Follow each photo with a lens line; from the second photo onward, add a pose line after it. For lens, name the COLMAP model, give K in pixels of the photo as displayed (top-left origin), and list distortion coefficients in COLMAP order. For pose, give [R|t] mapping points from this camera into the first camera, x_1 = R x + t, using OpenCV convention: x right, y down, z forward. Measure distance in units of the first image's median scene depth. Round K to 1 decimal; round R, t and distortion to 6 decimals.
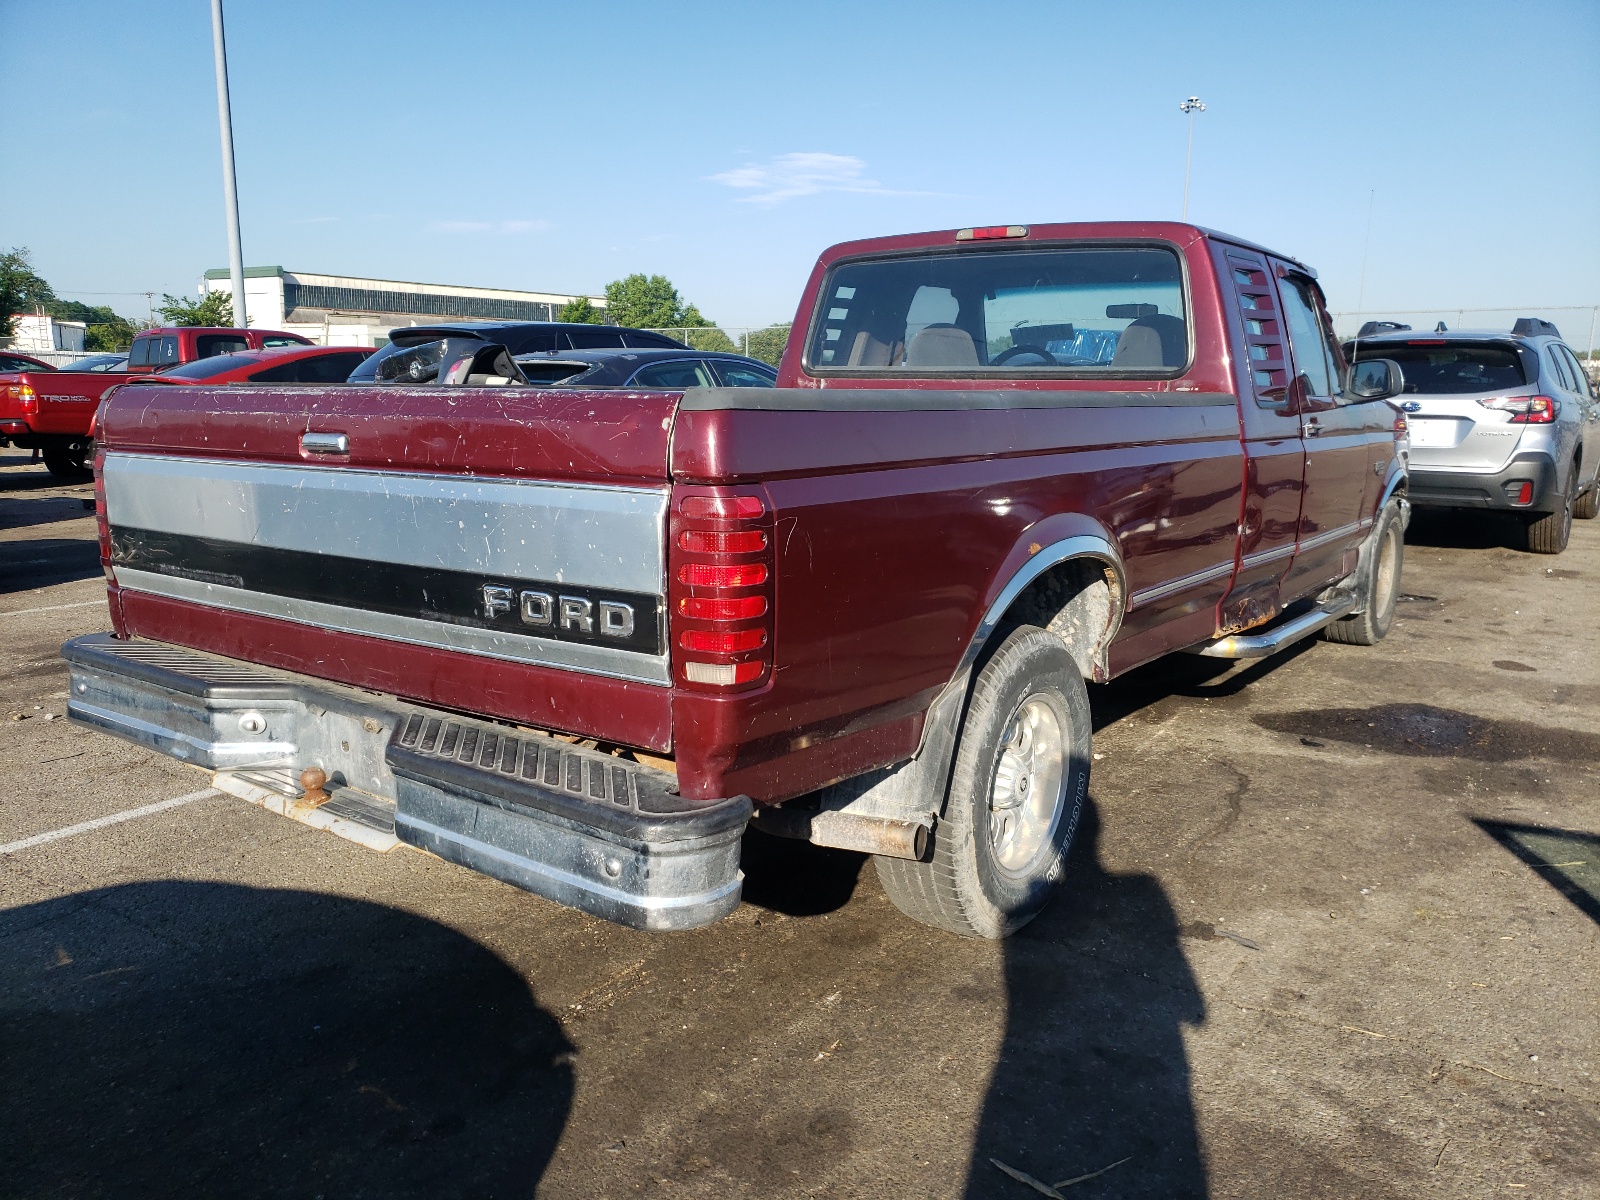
lens RADIAL K [[1273.6, 0, 800.0], [0, 1273.6, 600.0], [0, 0, 1]] dist [-0.010531, -0.009448]
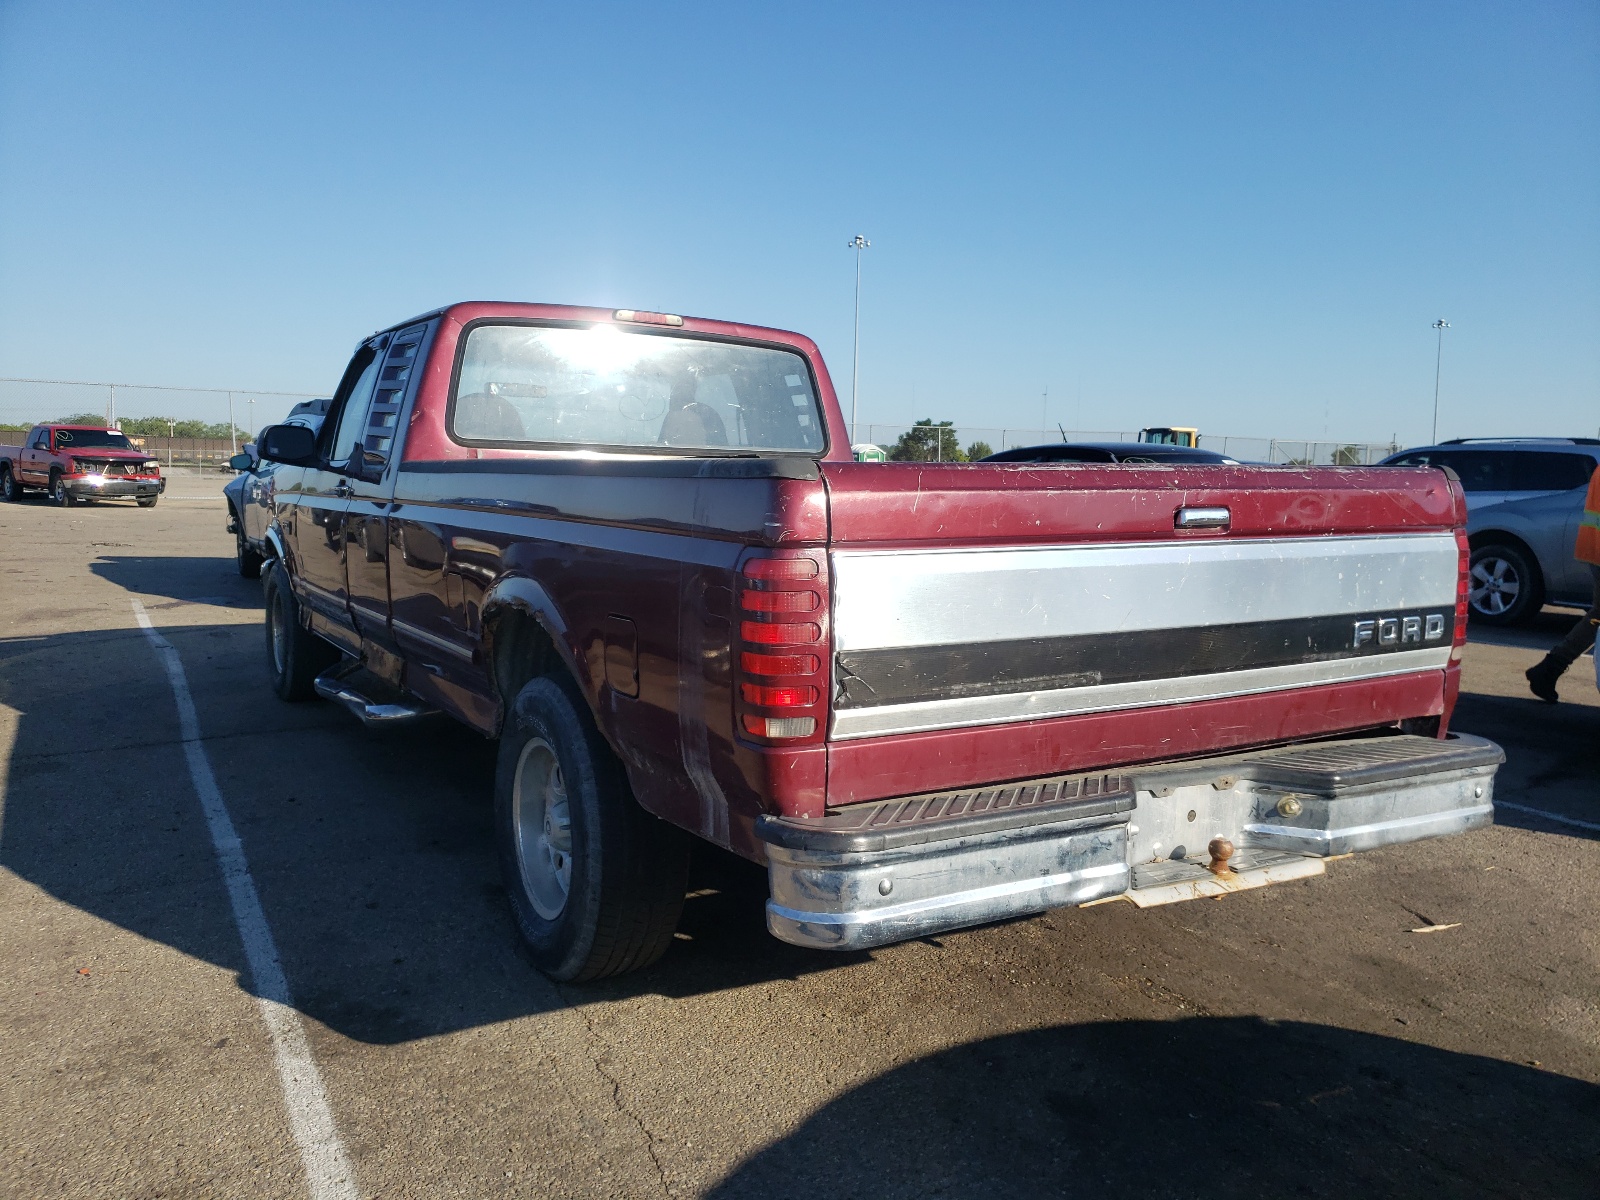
lens RADIAL K [[1273.6, 0, 800.0], [0, 1273.6, 600.0], [0, 0, 1]] dist [-0.010531, -0.009448]
pose [[0.387286, -0.092377, 0.917320, -1.574953], [0.142590, 0.988998, 0.039394, -0.157182], [-0.910866, 0.115544, 0.396197, 0.983693]]
